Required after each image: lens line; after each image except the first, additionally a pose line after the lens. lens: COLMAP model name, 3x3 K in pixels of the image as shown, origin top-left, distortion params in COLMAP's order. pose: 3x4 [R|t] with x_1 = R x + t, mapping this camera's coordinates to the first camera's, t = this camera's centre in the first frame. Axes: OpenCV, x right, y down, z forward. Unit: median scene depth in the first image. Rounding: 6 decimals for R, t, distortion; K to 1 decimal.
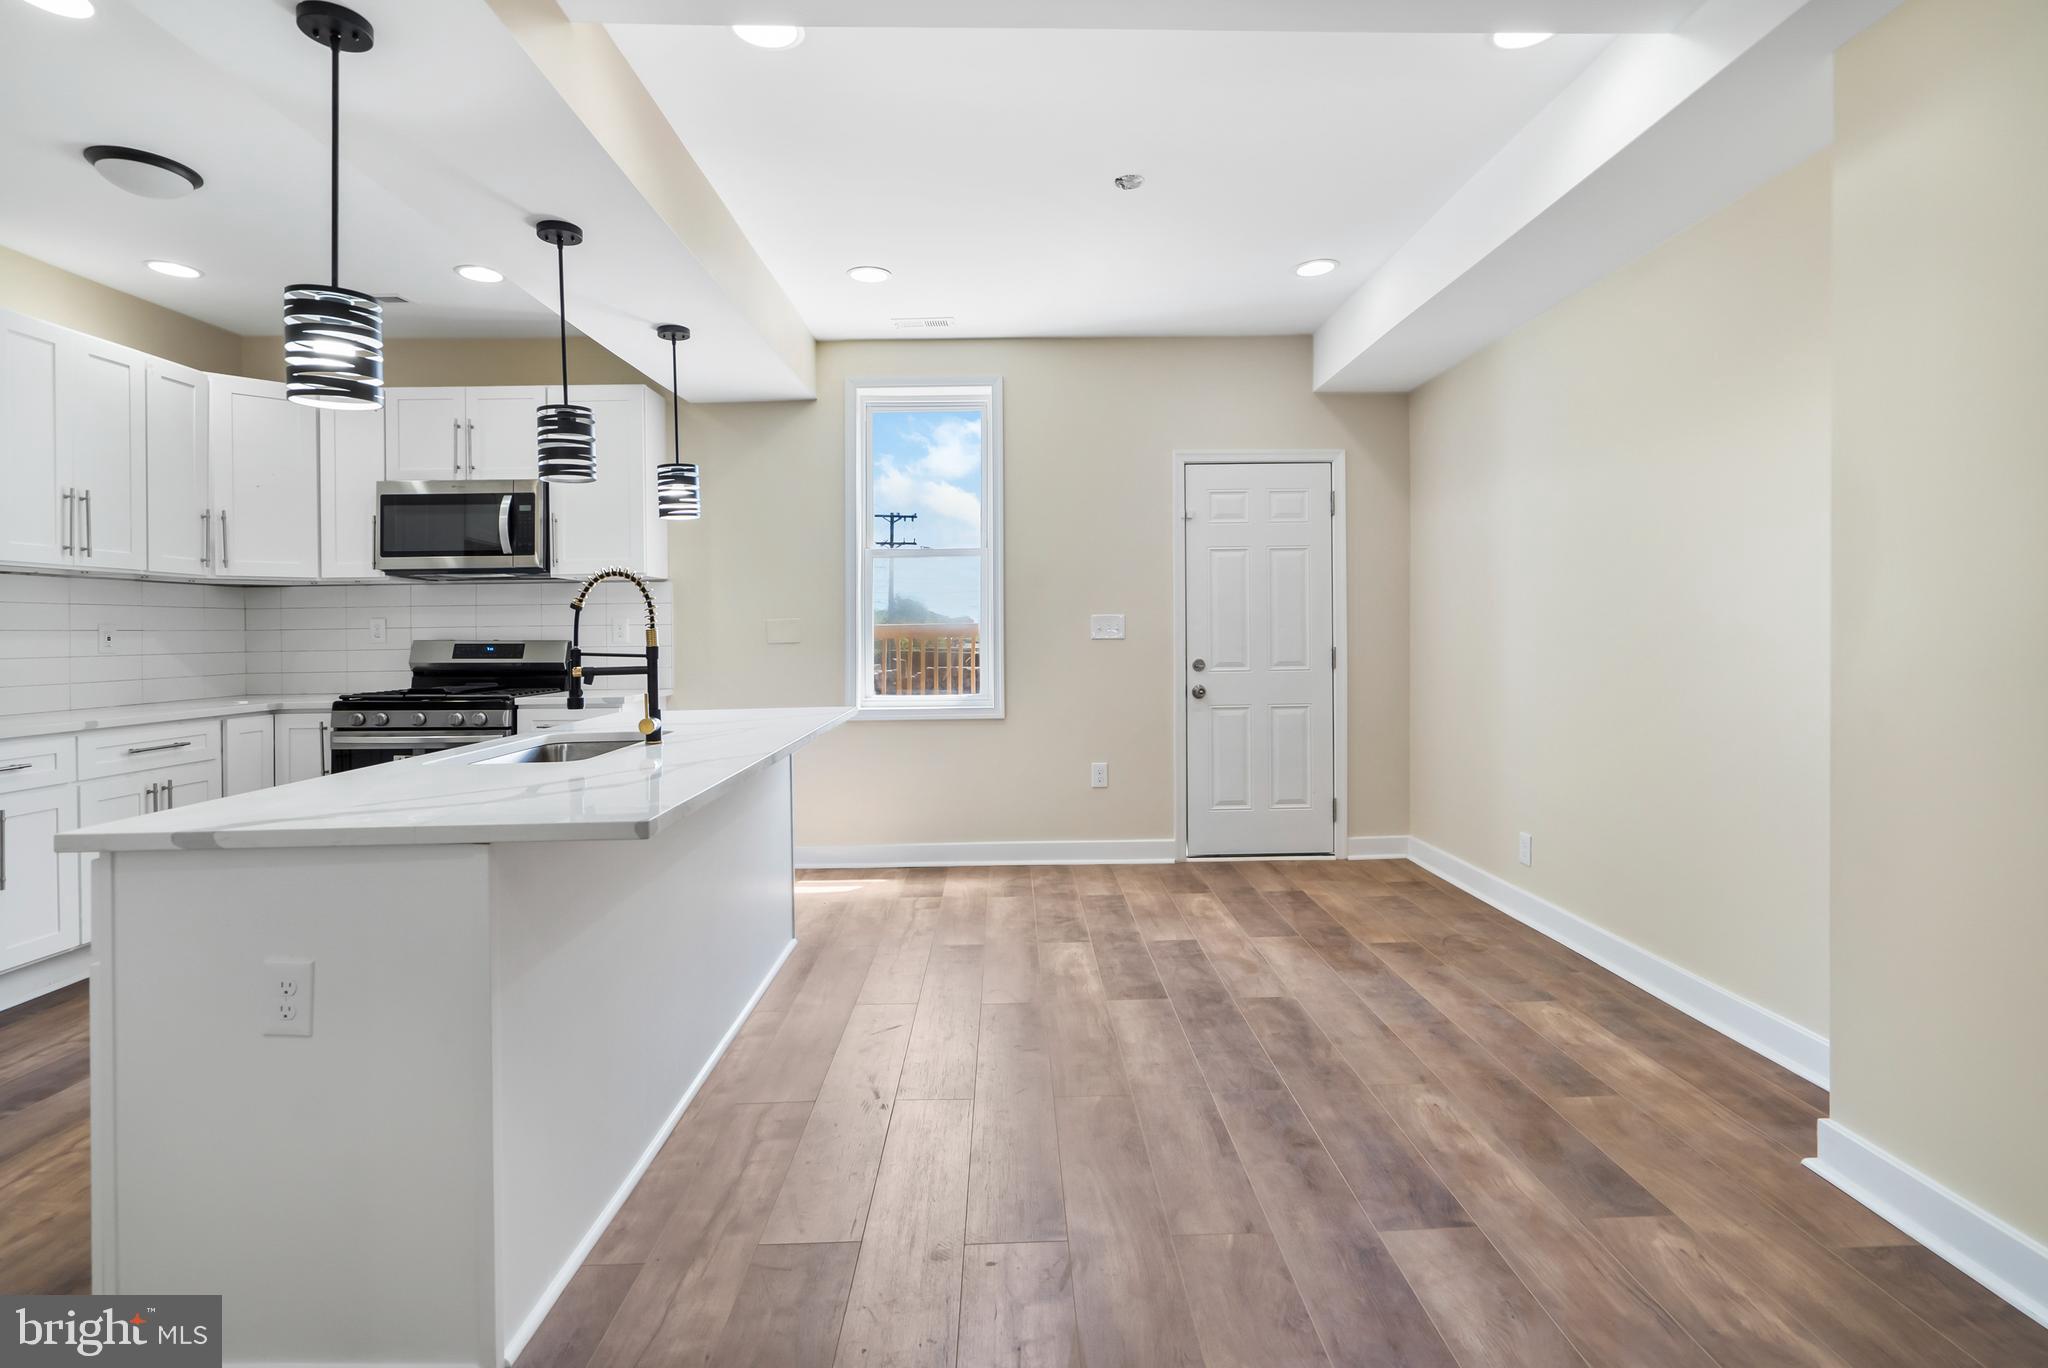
lens RADIAL K [[958.0, 0, 1020.9], [0, 958.0, 630.9], [0, 0, 1]] dist [-0.000990, 0.000802]
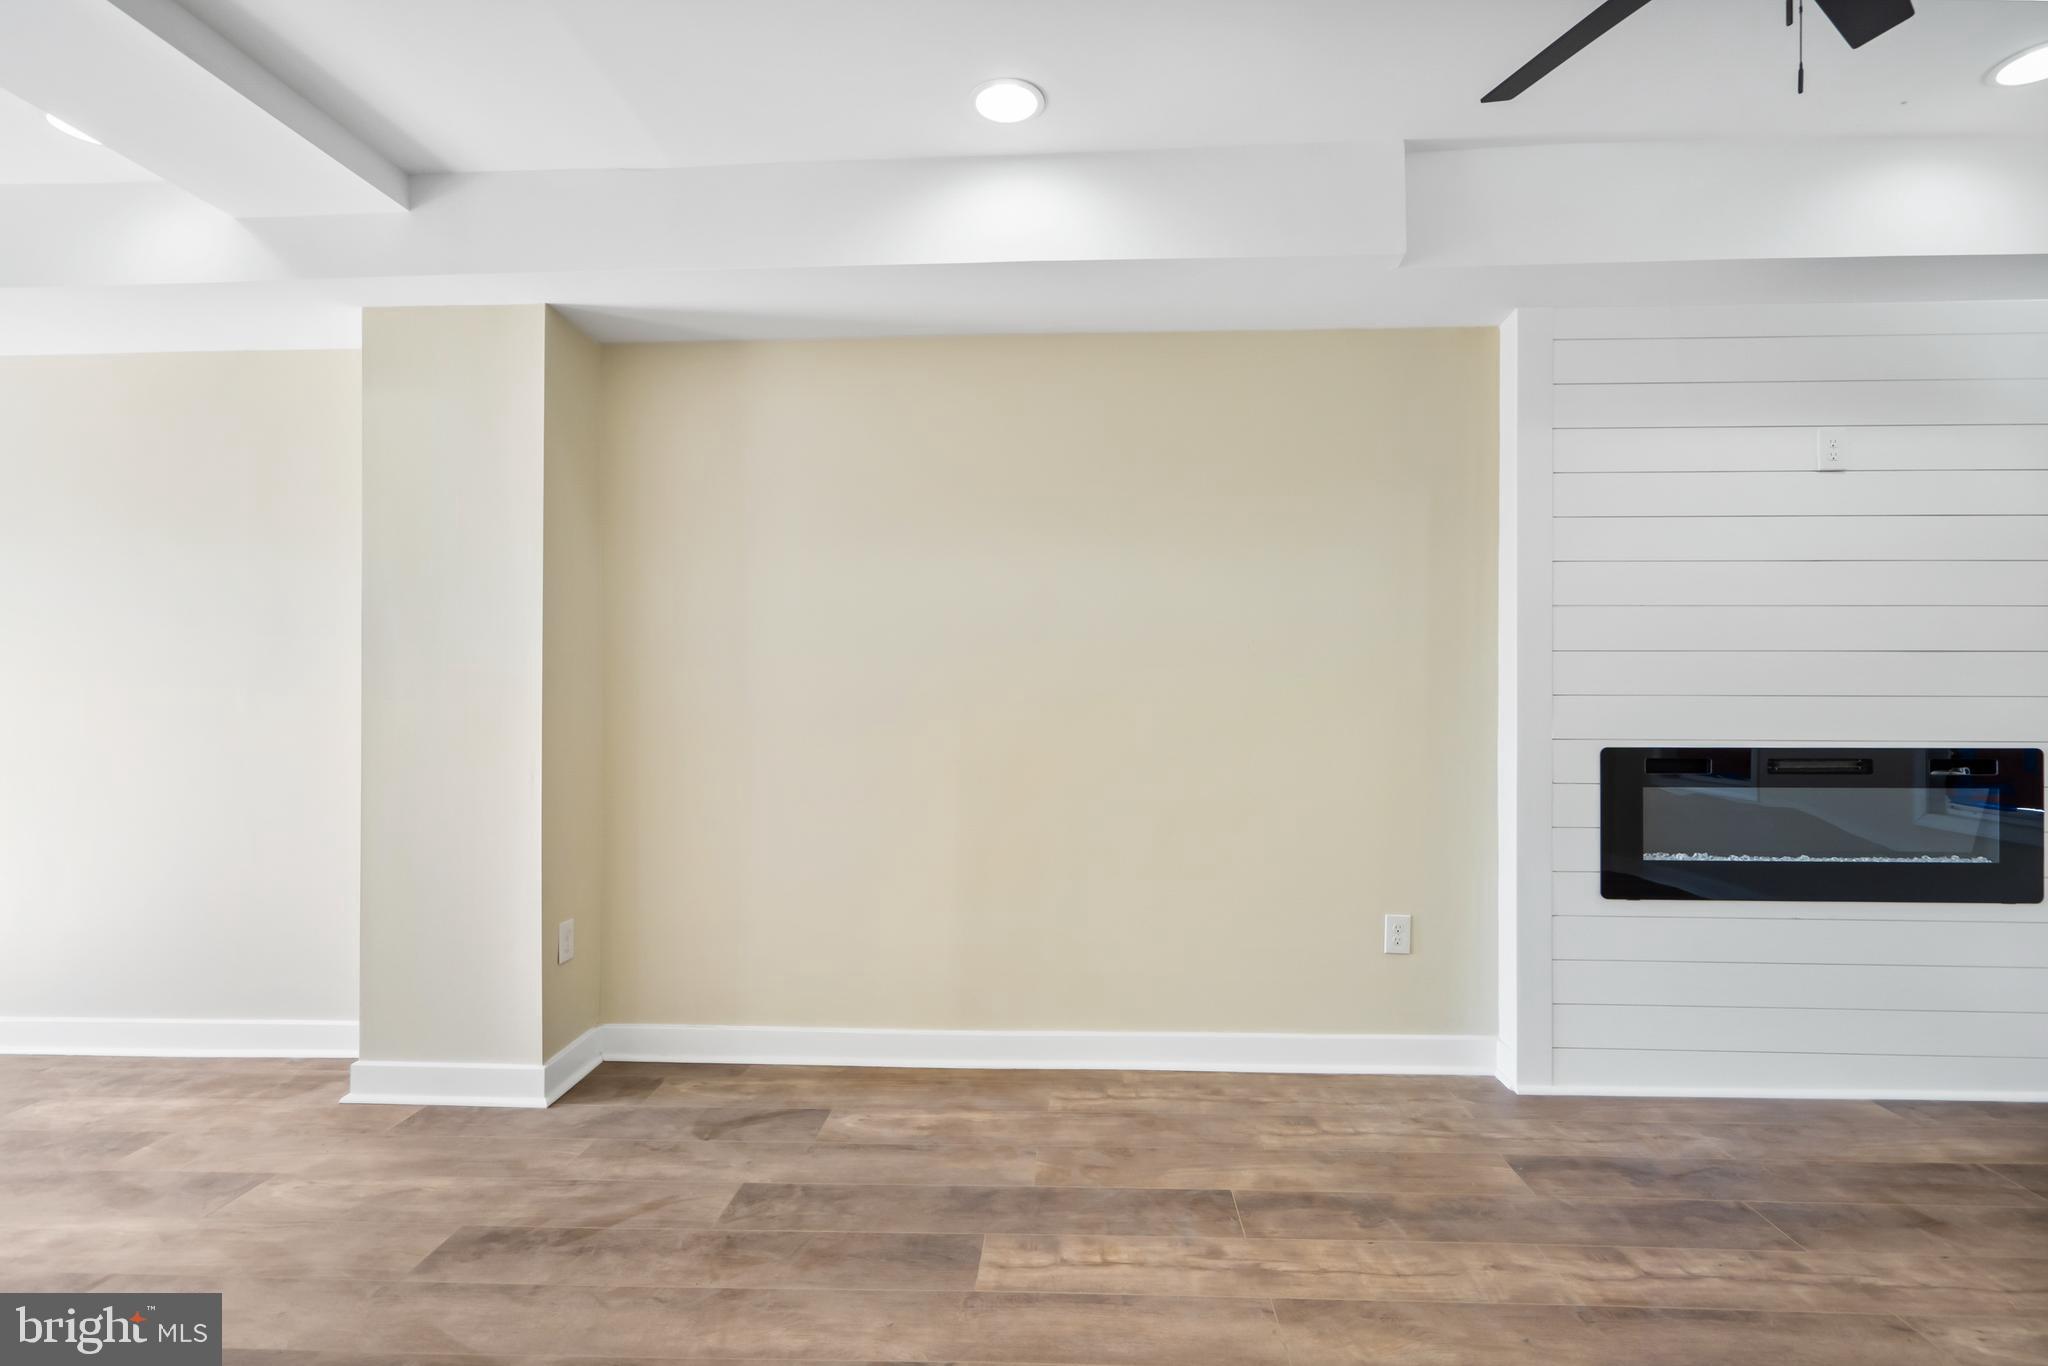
lens RADIAL K [[924.7, 0, 1032.9], [0, 924.7, 703.5], [0, 0, 1]] dist [0.001185, -0.000037]
pose [[0.061034, 0.014513, 0.998030, -0.251350], [-0.002398, 0.999894, -0.014394, -0.001538], [-0.998133, -0.001514, 0.061062, -0.042170]]
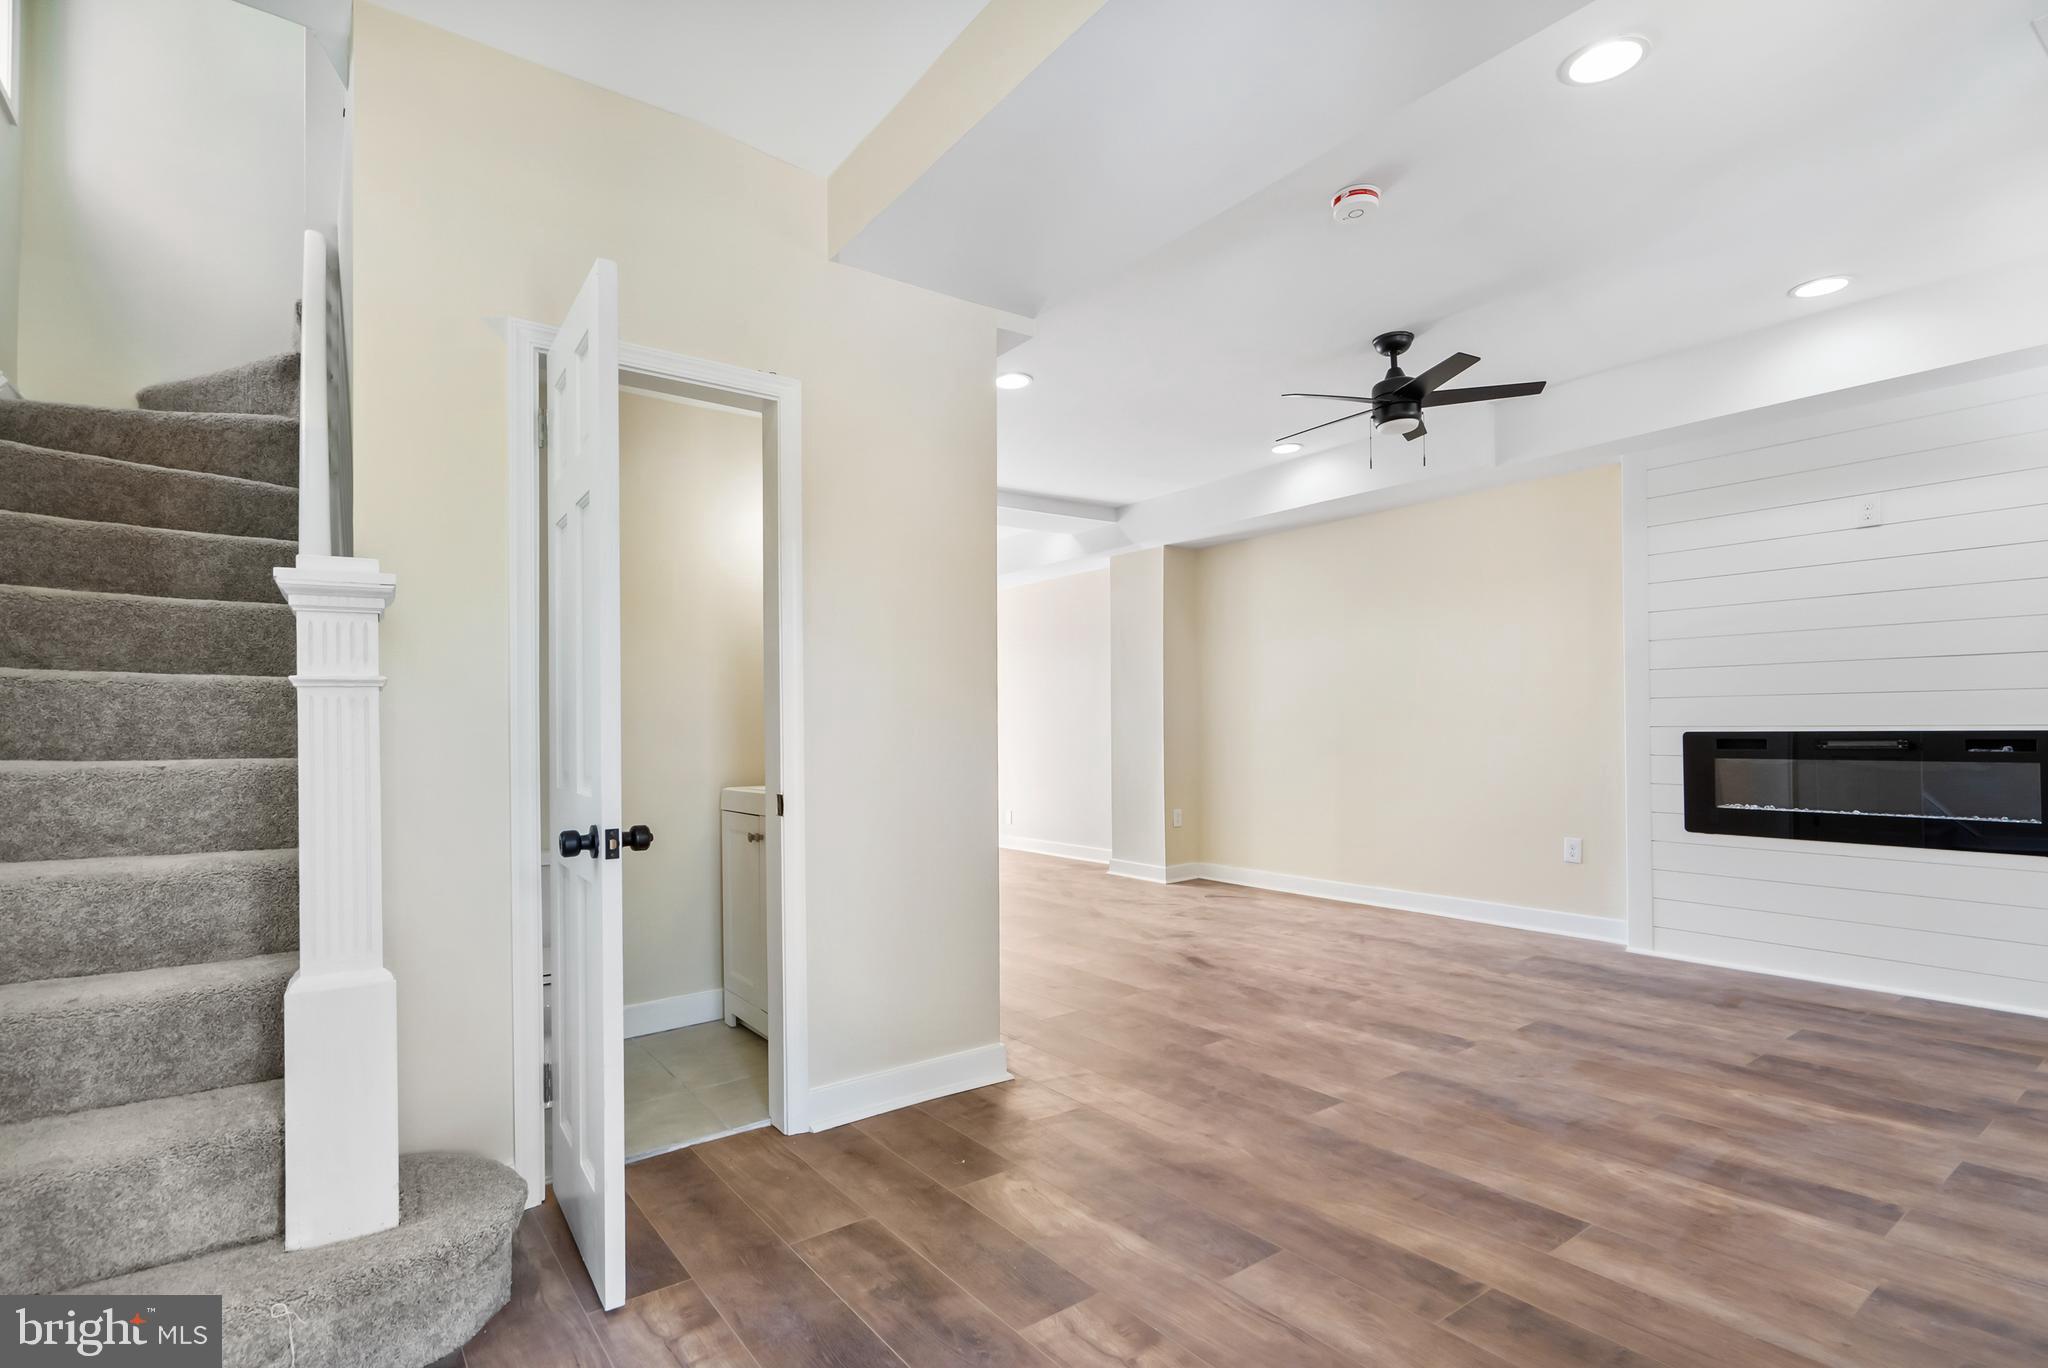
lens RADIAL K [[989.9, 0, 1021.2], [0, 989.9, 728.9], [0, 0, 1]] dist [-0.002197, -0.000494]
pose [[0.813924, 0.007489, 0.580923, -0.831846], [-0.004080, 0.999966, -0.007174, 0.030301], [-0.580956, 0.003469, 0.813927, -0.952996]]
